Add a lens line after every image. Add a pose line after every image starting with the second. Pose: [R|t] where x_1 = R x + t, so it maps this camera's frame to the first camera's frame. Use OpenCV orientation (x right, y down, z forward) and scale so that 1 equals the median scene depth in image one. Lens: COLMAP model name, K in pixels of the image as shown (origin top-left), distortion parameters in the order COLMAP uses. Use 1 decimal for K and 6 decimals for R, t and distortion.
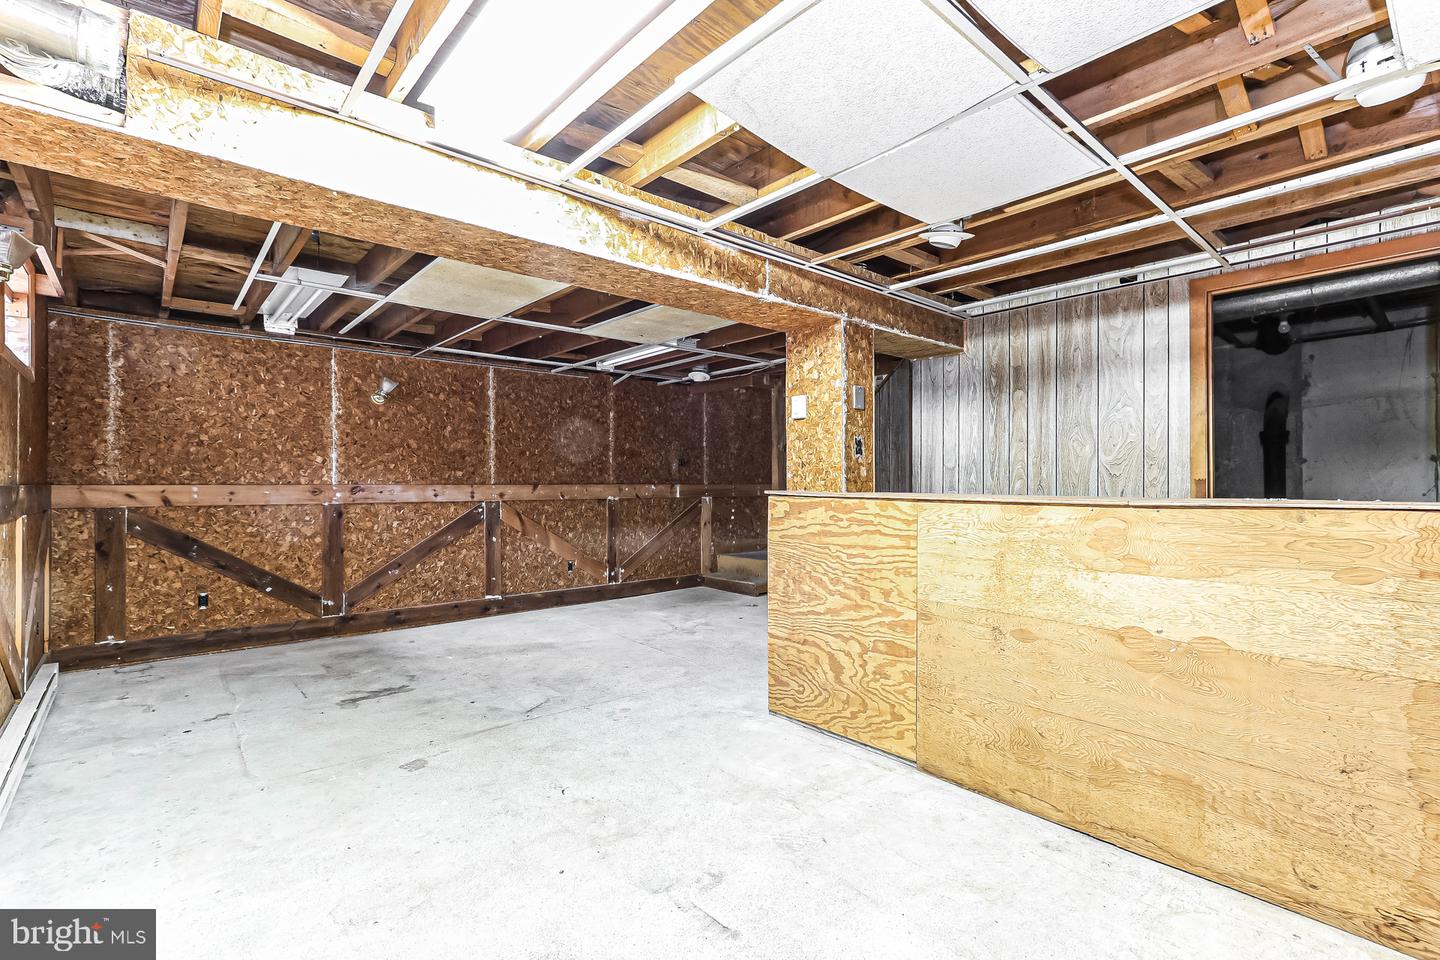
lens RADIAL K [[664.9, 0, 722.2], [0, 664.9, 485.3], [0, 0, 1]] dist [0.001655, 0.000261]
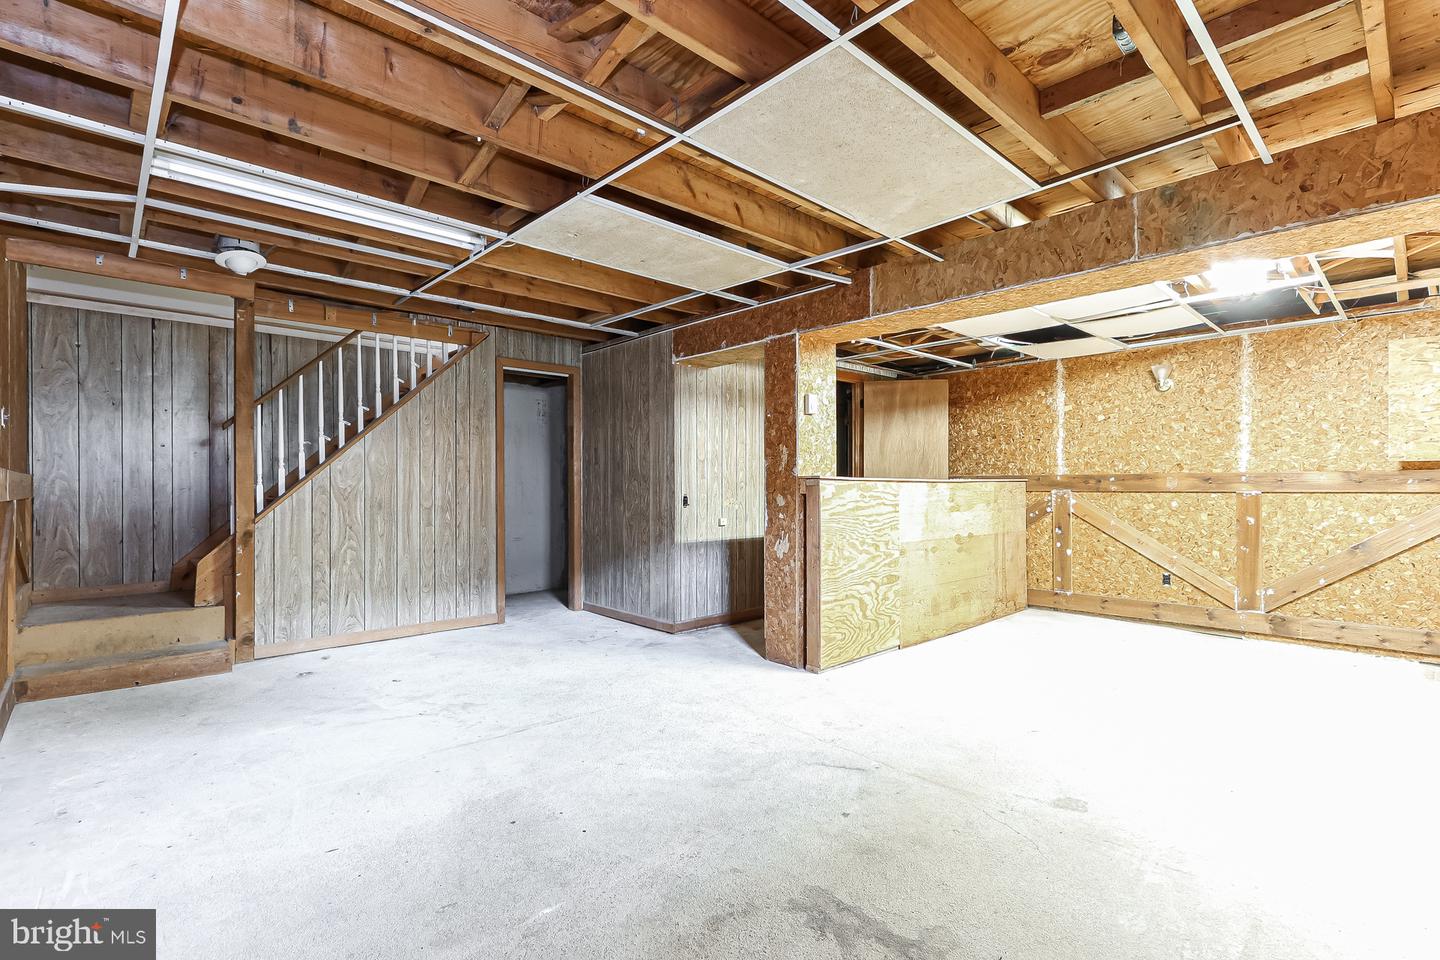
lens RADIAL K [[664.9, 0, 722.2], [0, 664.9, 485.3], [0, 0, 1]] dist [0.001655, 0.000261]
pose [[-0.045222, 0.001674, 0.998976, -1.102195], [0.003393, 0.999993, -0.001522, 0.027866], [-0.998971, 0.003321, -0.045227, 1.281674]]
